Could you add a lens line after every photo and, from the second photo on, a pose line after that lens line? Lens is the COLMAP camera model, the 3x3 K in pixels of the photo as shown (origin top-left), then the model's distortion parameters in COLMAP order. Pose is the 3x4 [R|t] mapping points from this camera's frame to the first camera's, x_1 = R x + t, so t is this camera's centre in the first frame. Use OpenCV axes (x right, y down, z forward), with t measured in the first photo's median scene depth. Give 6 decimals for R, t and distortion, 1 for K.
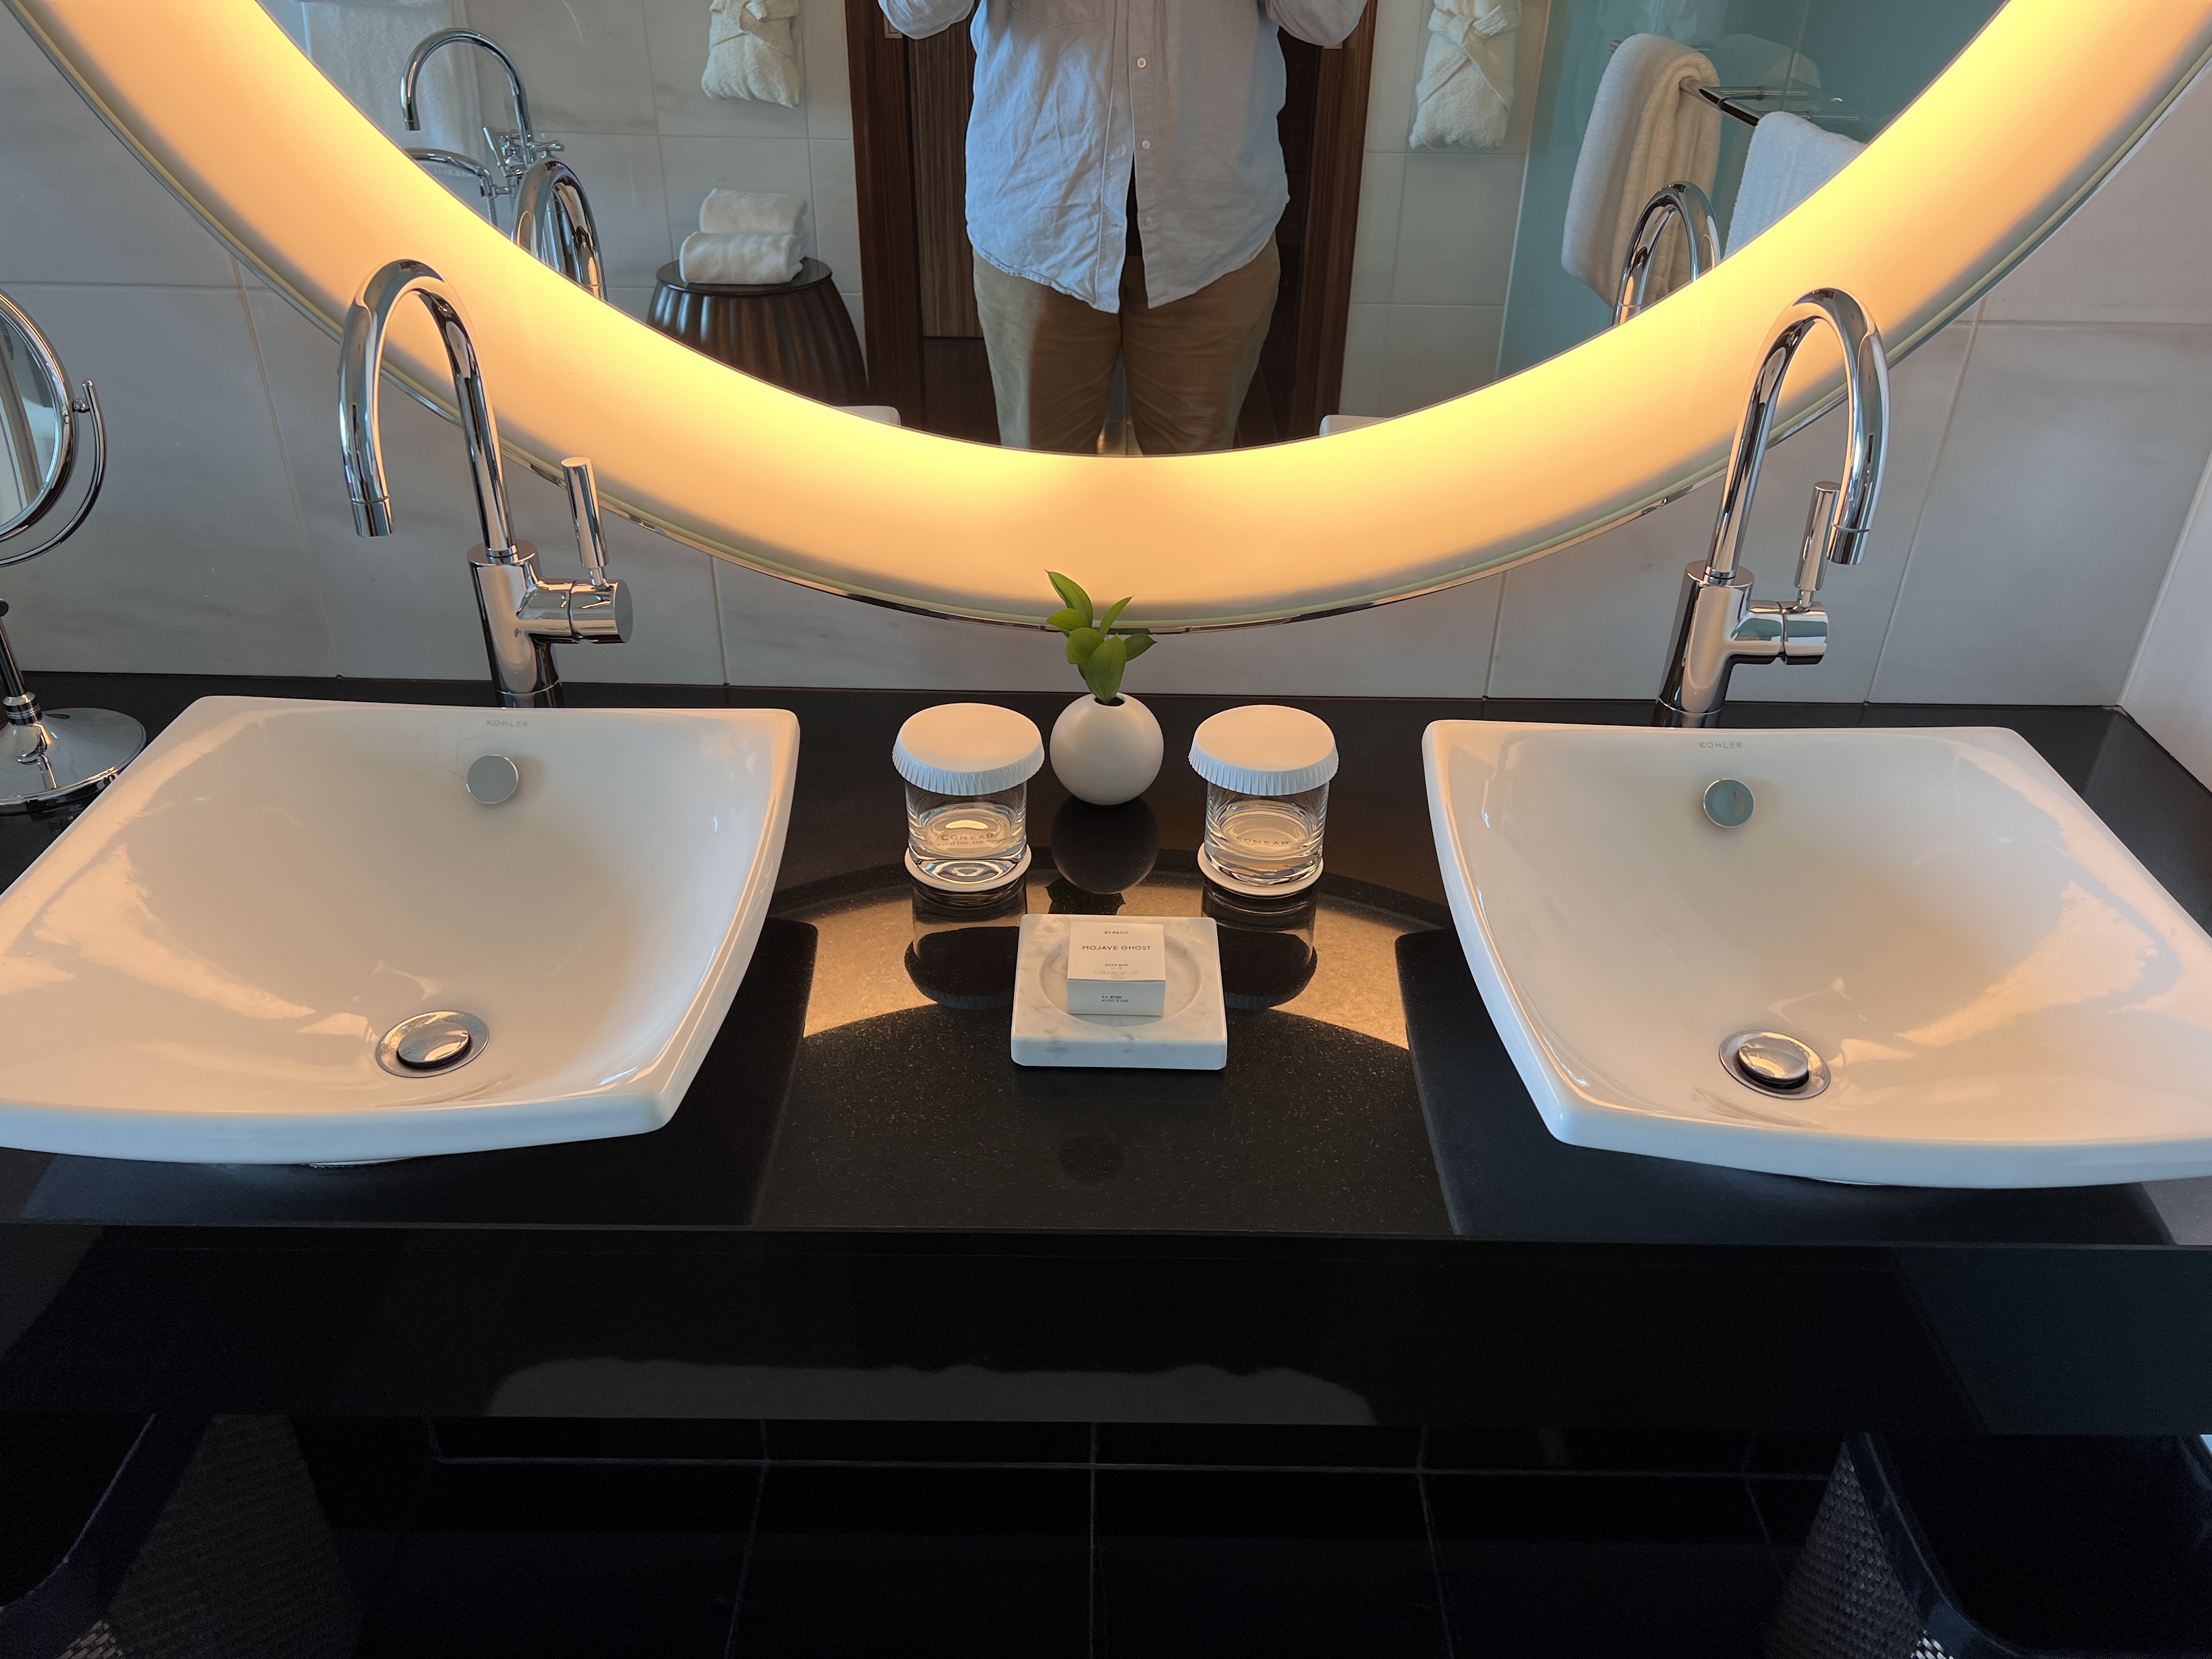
lens RADIAL K [[1641.9, 0, 1104.4], [0, 1641.9, 843.8], [0, 0, 1]] dist [0.067589, -0.089747]
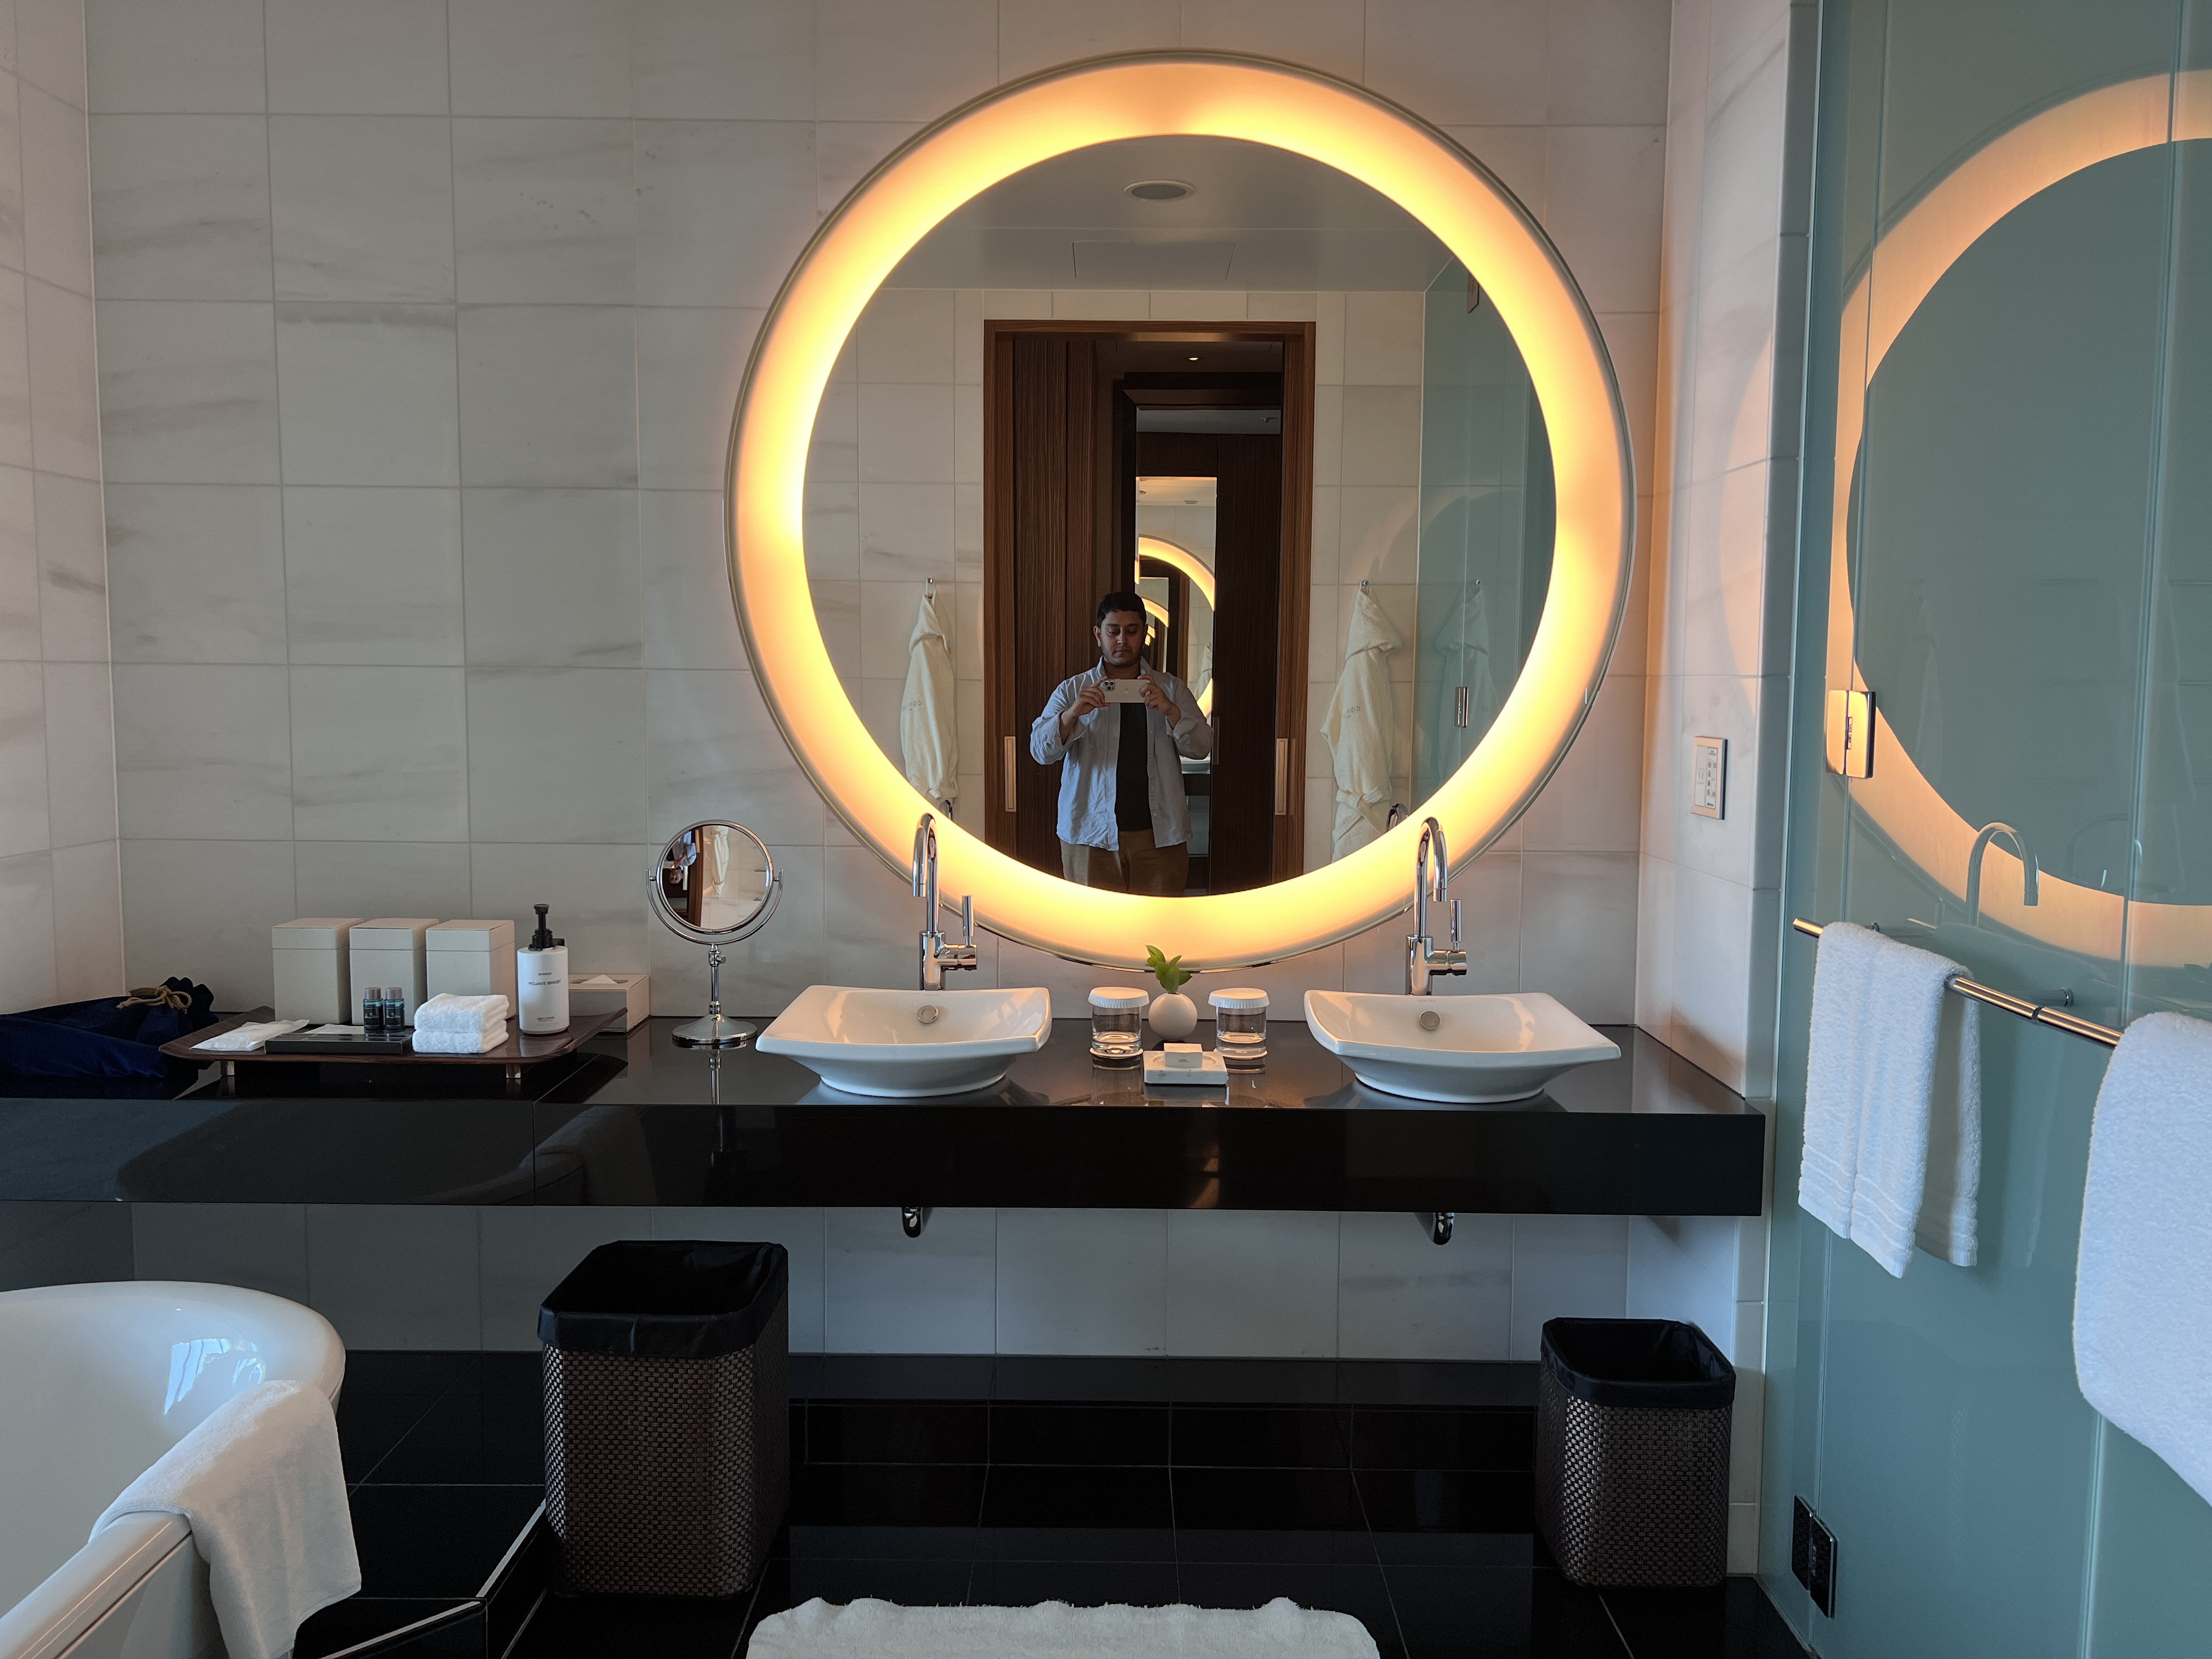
lens RADIAL K [[1641.9, 0, 1104.4], [0, 1641.9, 843.8], [0, 0, 1]] dist [0.067589, -0.089747]
pose [[0.999897, -0.014304, -0.001242, -0.091969], [0.012190, 0.891474, -0.452908, 0.801873], [0.007585, 0.452846, 0.891556, -1.230760]]
